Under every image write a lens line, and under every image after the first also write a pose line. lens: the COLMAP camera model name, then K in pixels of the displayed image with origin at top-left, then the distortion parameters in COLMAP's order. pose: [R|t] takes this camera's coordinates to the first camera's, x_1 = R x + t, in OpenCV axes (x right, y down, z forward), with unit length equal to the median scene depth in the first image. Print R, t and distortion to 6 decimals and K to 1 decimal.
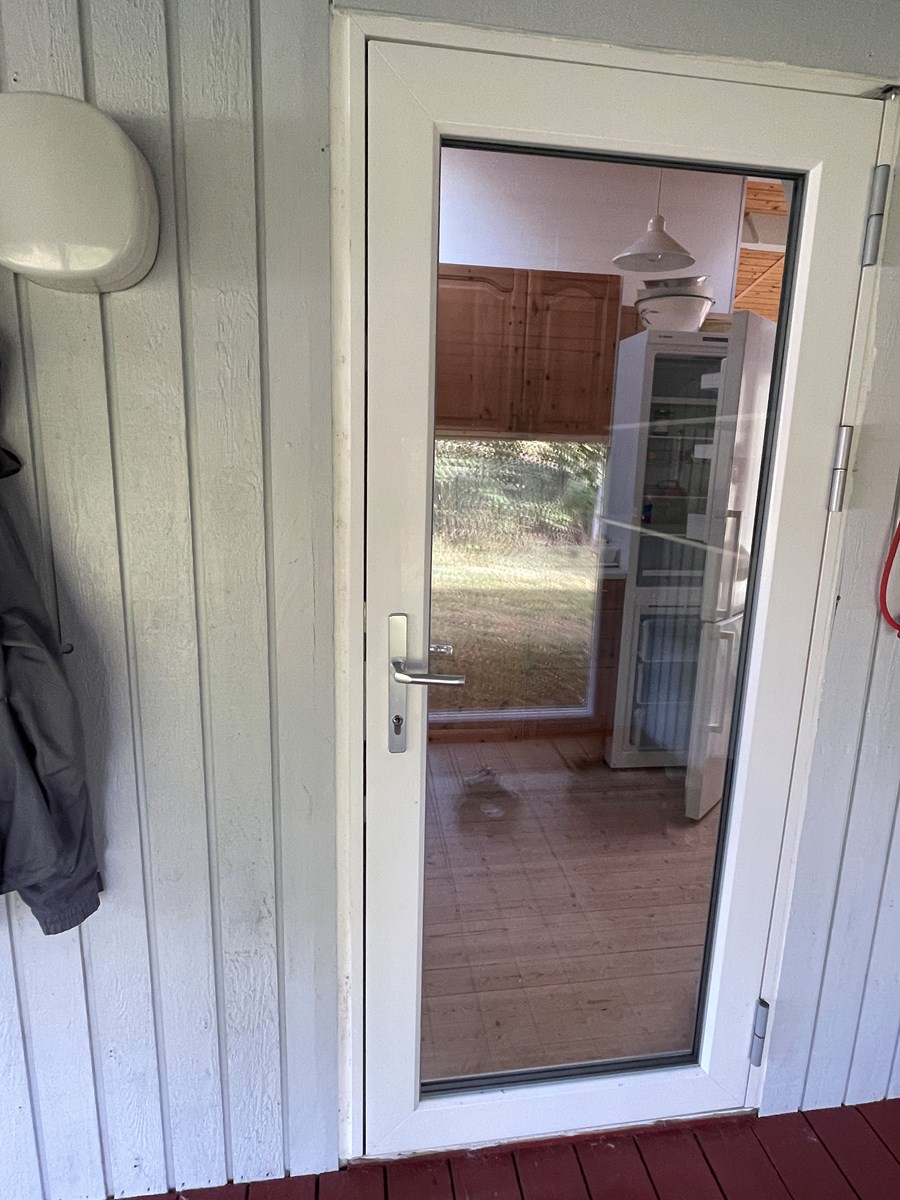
lens RADIAL K [[684.4, 0, 450.0], [0, 684.4, 600.0], [0, 0, 1]] dist [-0.001354, -0.000950]
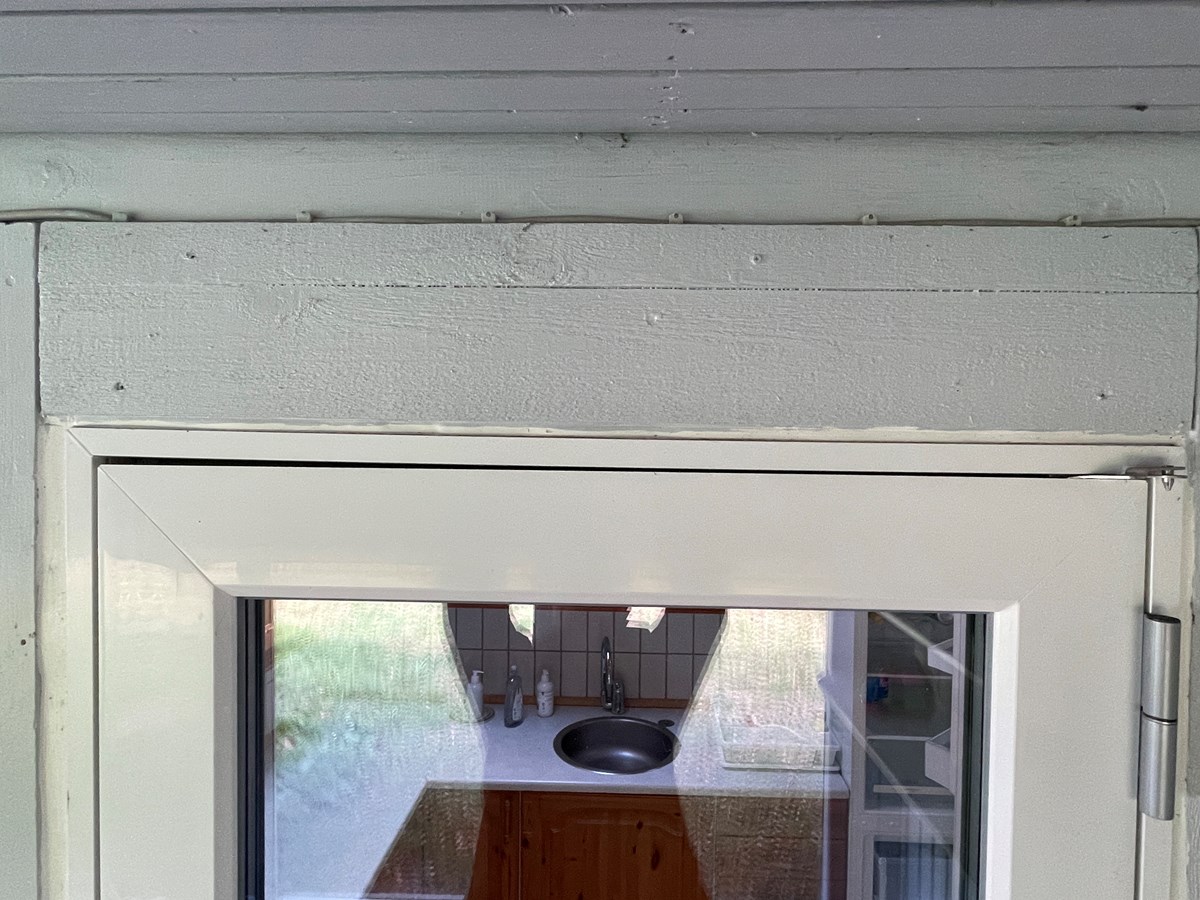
lens RADIAL K [[684.4, 0, 600.0], [0, 684.4, 450.0], [0, 0, 1]] dist [-0.001354, -0.000950]
pose [[0.982143, -0.006420, -0.188027, 0.337987], [-0.028555, 0.982753, -0.182707, -0.632115], [0.185957, 0.184814, 0.965020, 0.450147]]
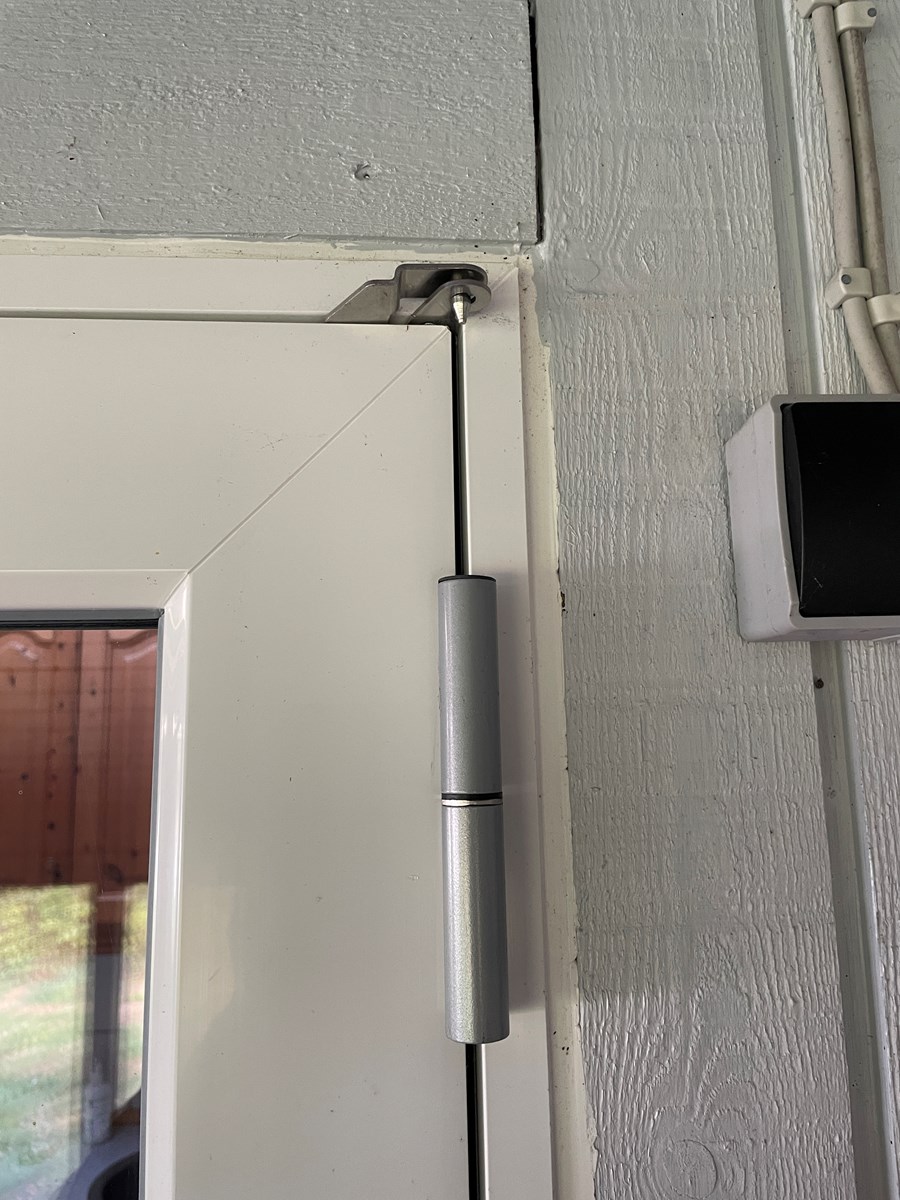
lens RADIAL K [[874.2, 0, 450.0], [0, 874.2, 600.0], [0, 0, 1]] dist [-0.003833, -0.001448]
pose [[0.996839, -0.060242, -0.051788, 0.622341], [0.038309, 0.935611, -0.350949, -0.519468], [0.069596, 0.347855, 0.934962, 0.726542]]
